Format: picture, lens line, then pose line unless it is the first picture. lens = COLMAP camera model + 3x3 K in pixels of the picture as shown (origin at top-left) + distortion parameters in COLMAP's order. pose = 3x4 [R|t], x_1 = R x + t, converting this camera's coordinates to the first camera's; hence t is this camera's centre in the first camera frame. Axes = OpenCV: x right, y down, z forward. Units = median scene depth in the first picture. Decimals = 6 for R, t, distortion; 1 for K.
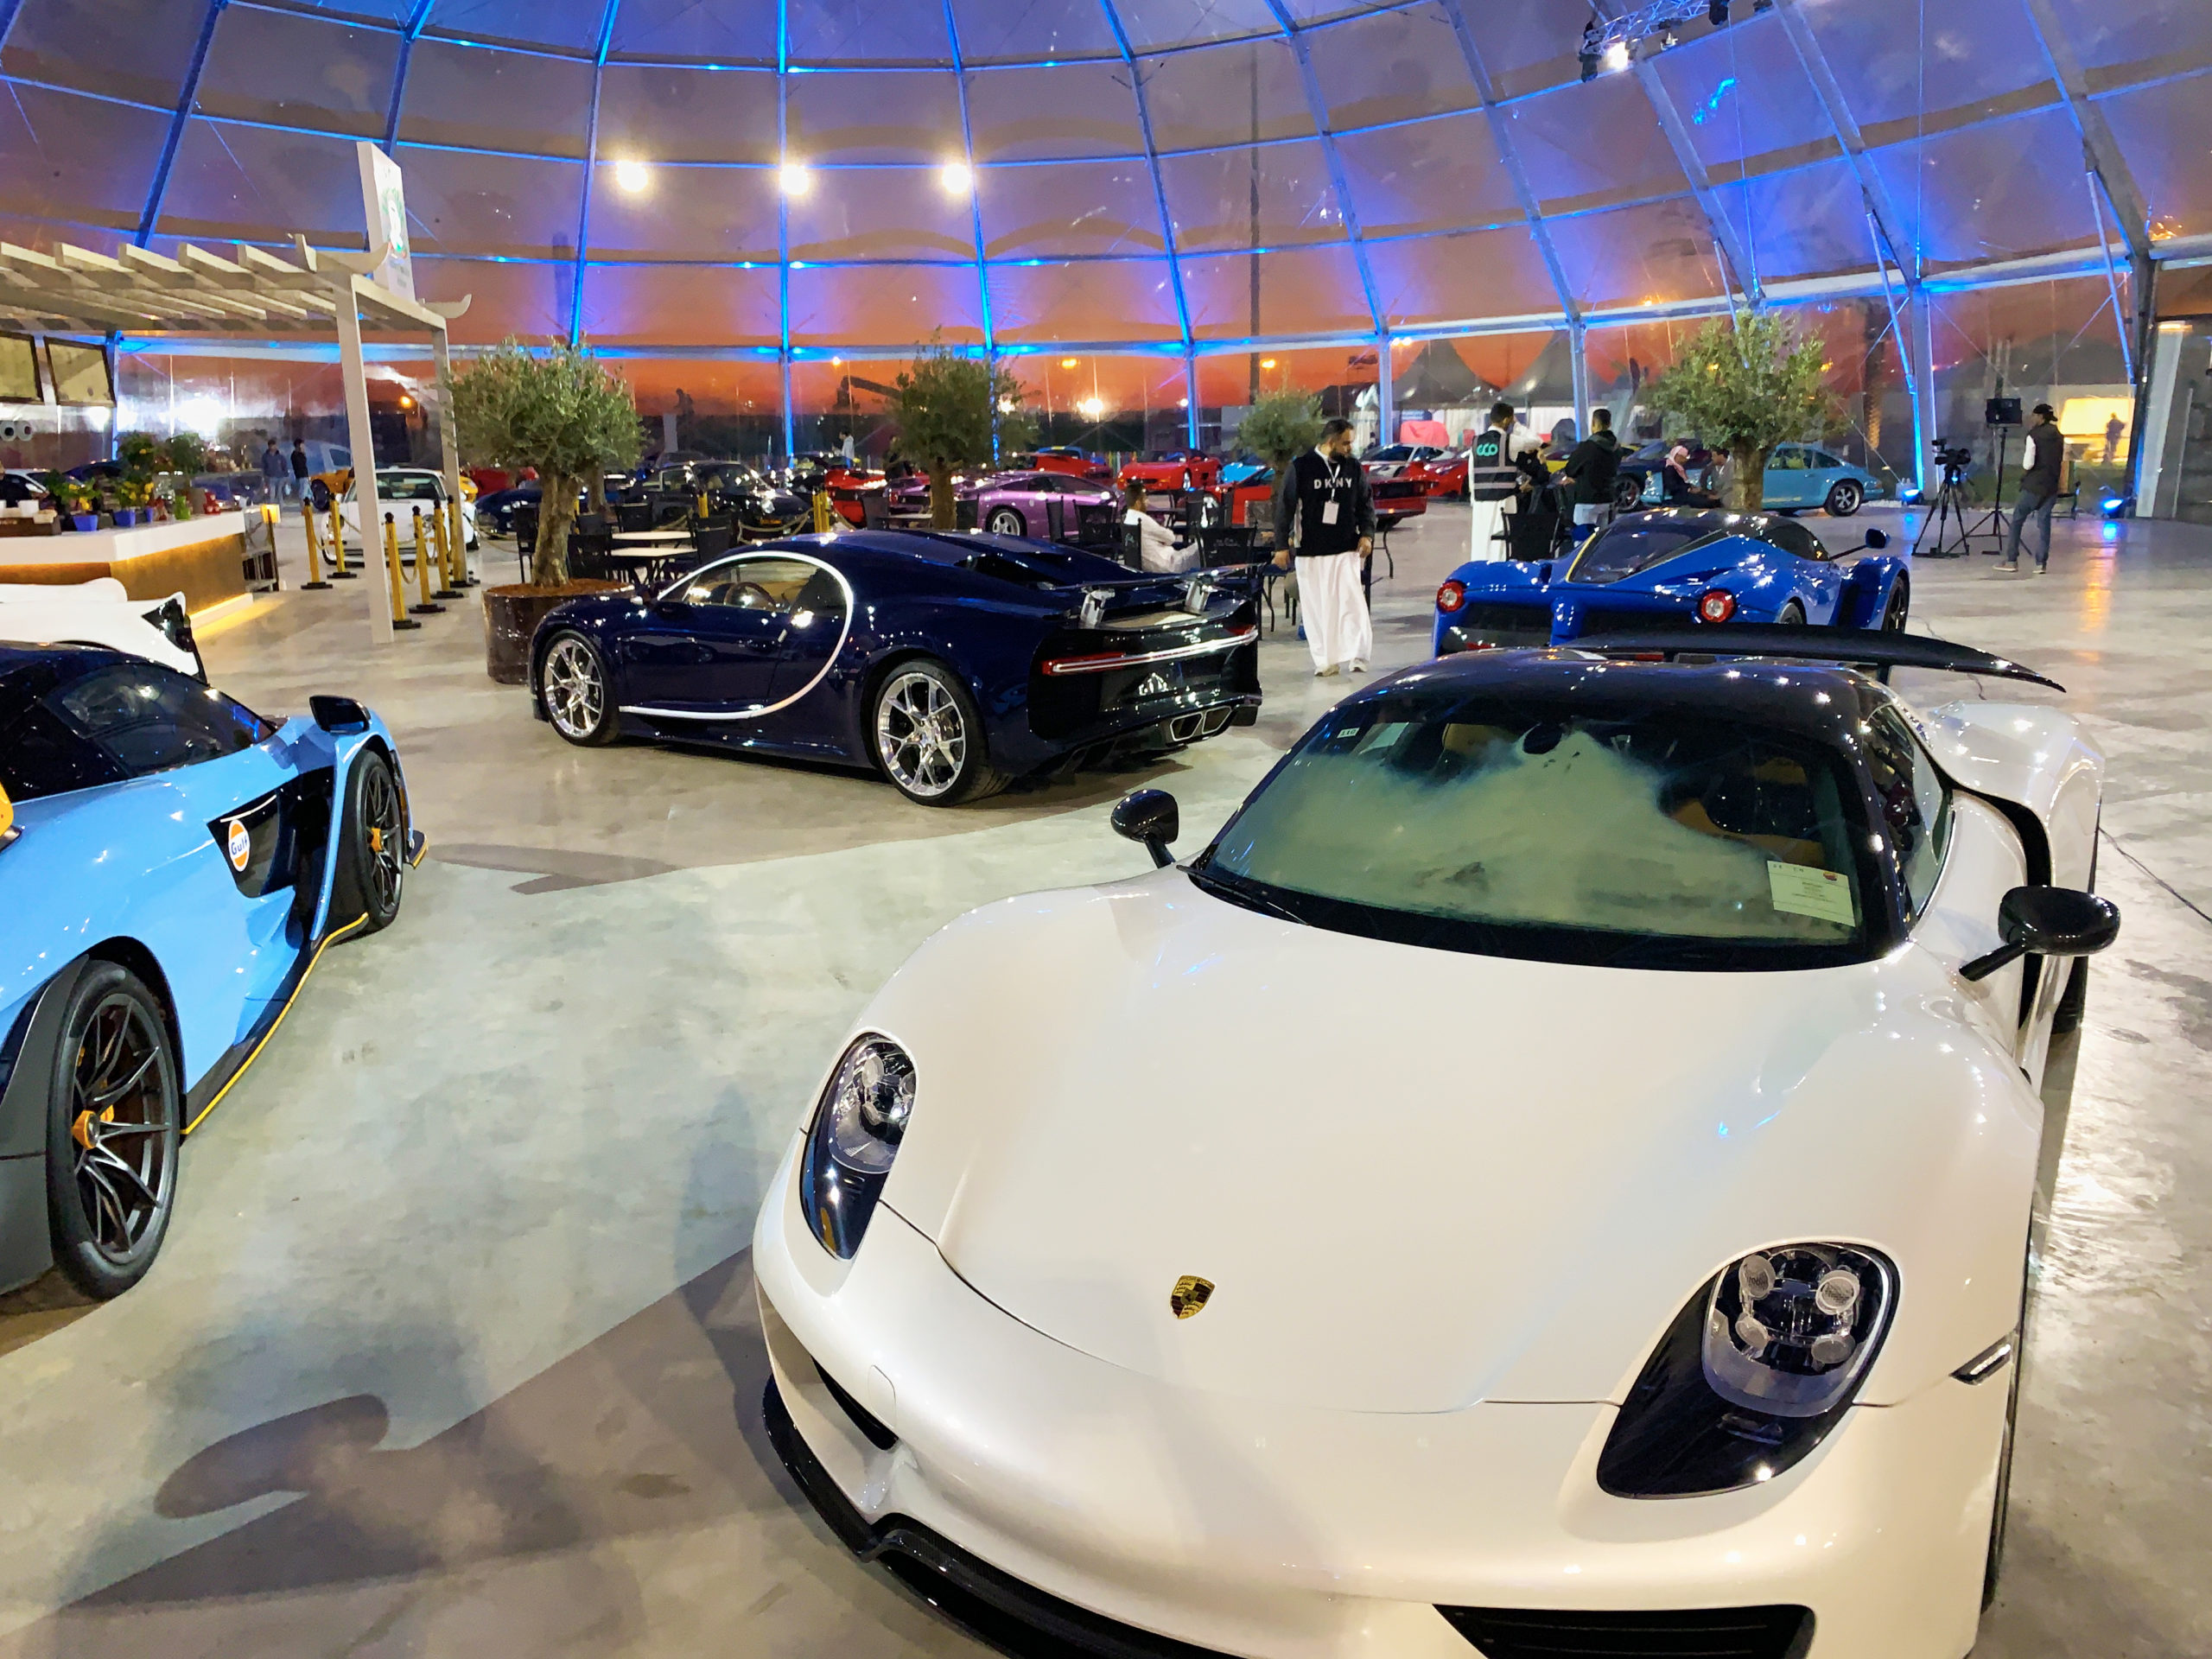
lens RADIAL K [[1685.7, 0, 1112.9], [0, 1685.7, 845.3], [0, 0, 1]] dist [0.012034, -0.006653]
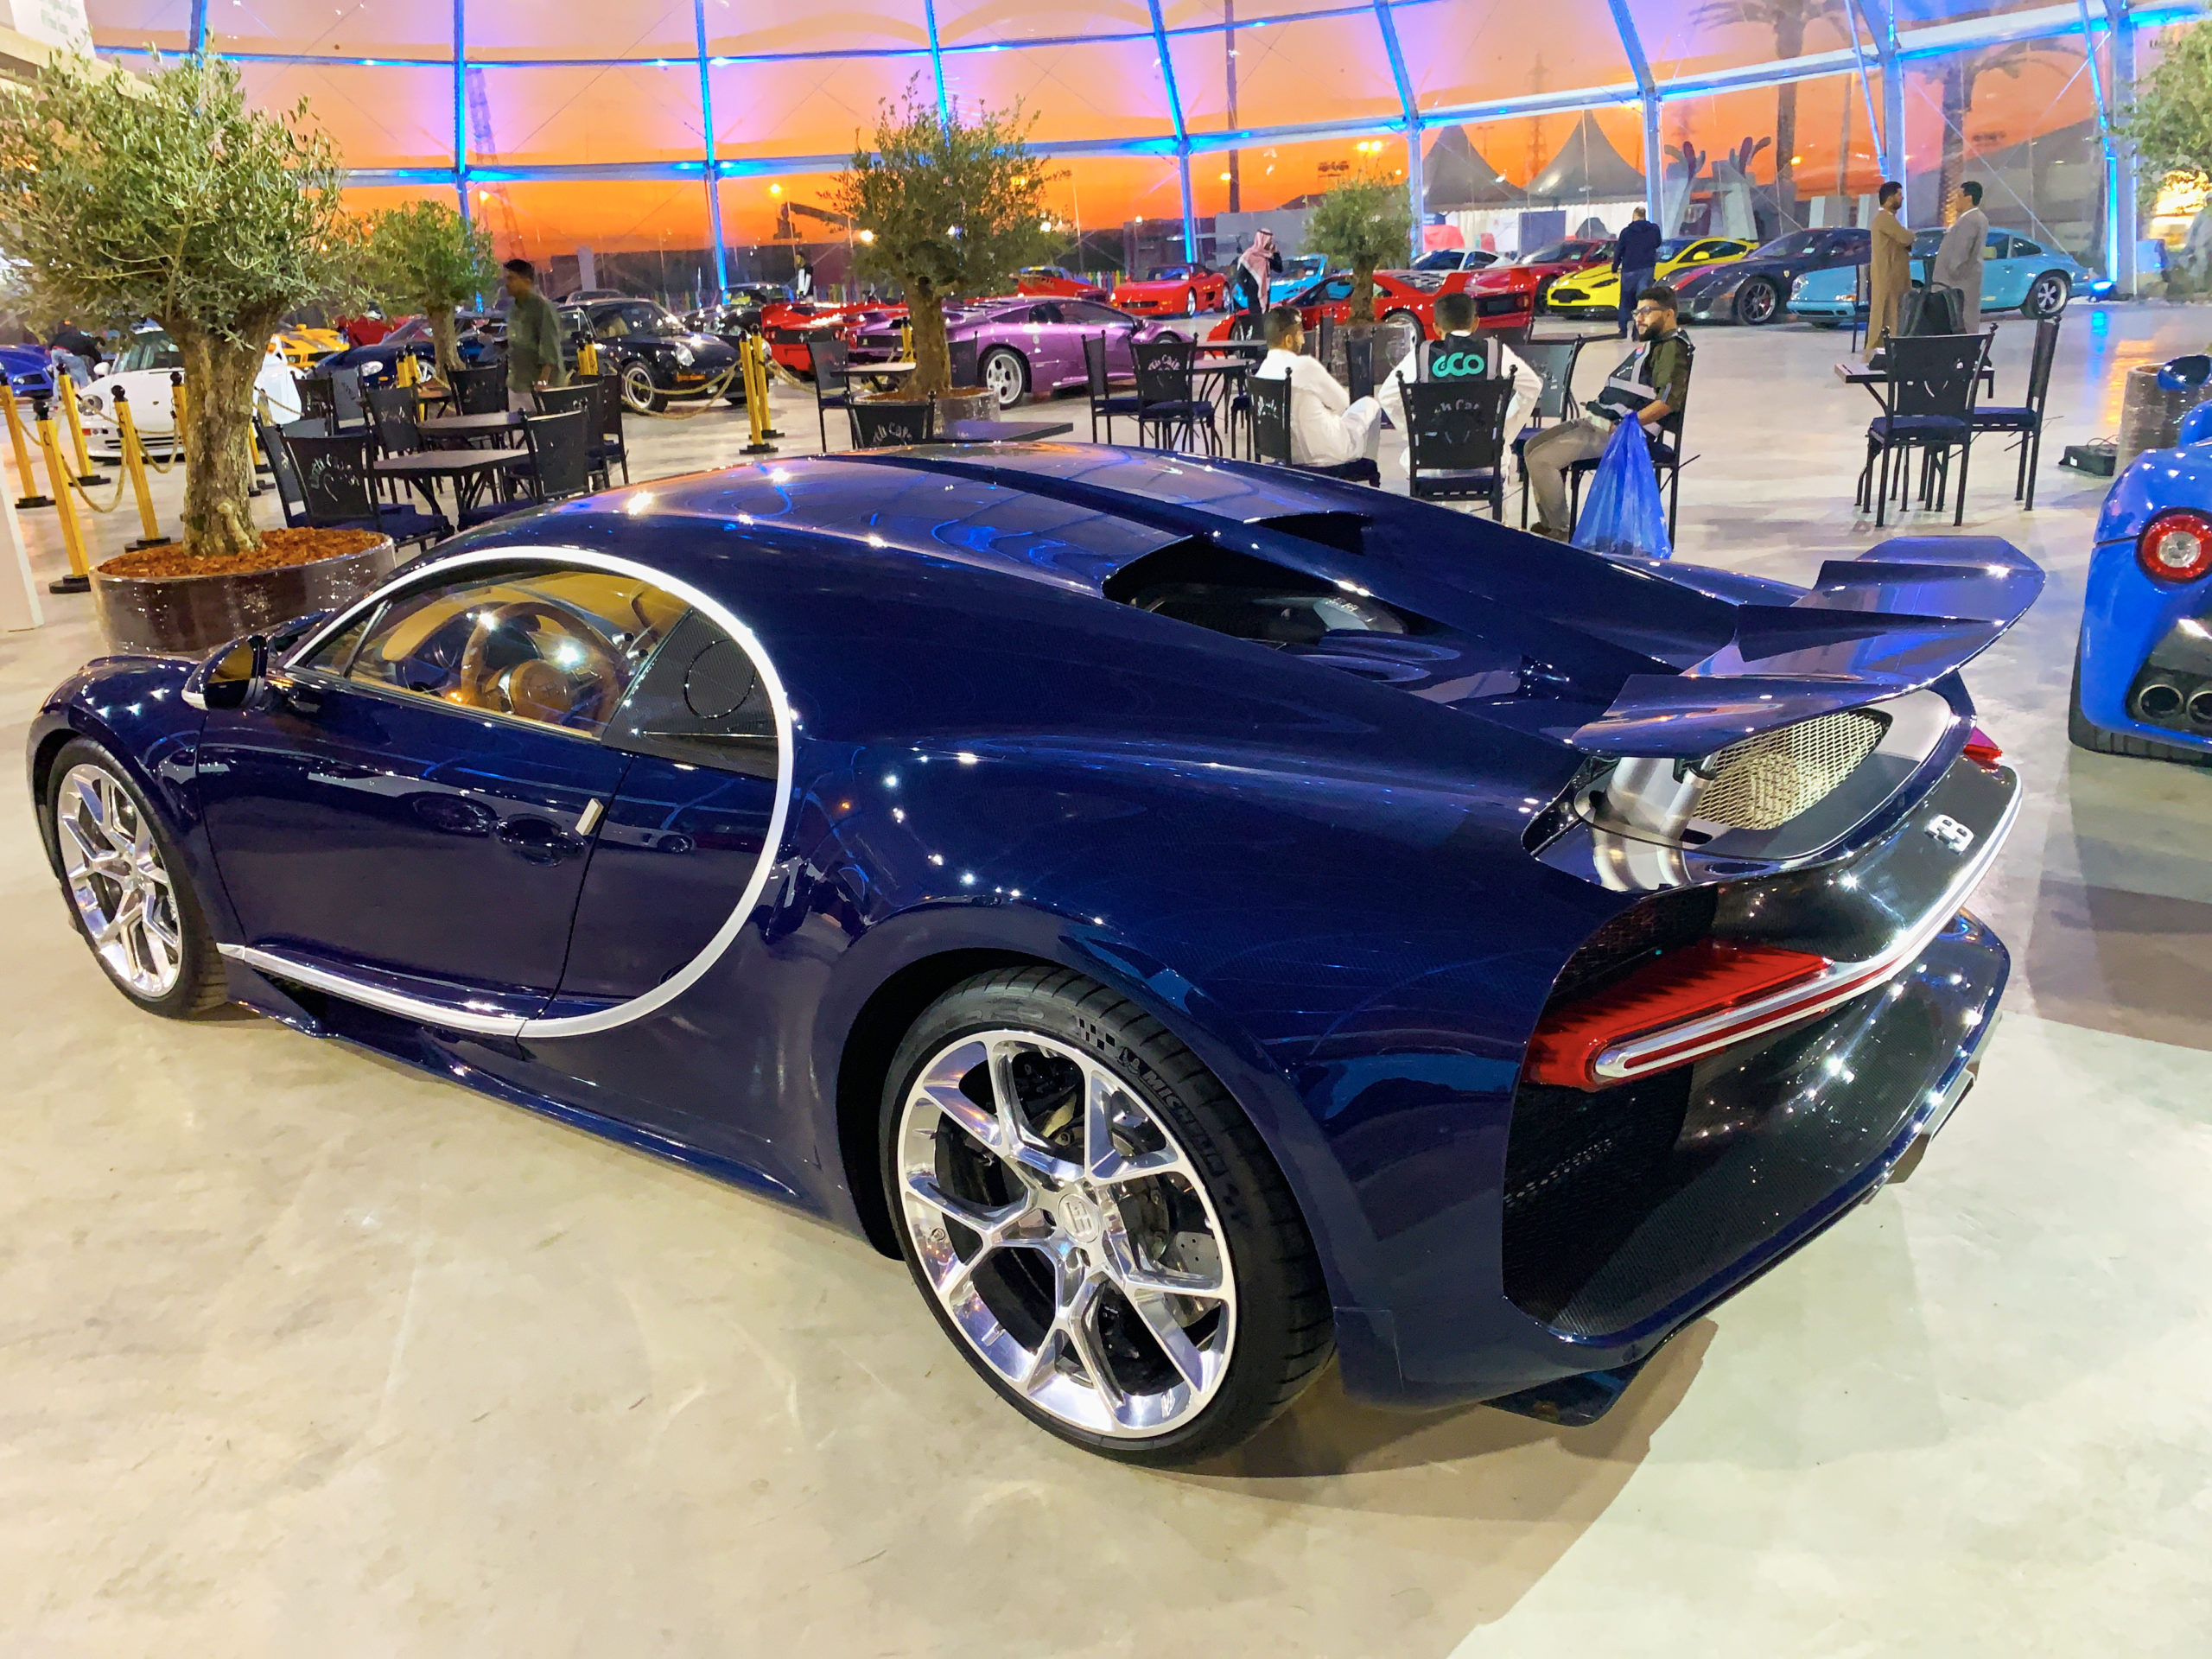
lens RADIAL K [[1685.7, 0, 1097.2], [0, 1685.7, 818.1], [0, 0, 1]] dist [0.012034, -0.006653]
pose [[0.999228, -0.038625, 0.007136, -0.028506], [0.037914, 0.995929, 0.081783, -0.042732], [-0.010265, -0.081450, 0.996625, 0.194492]]
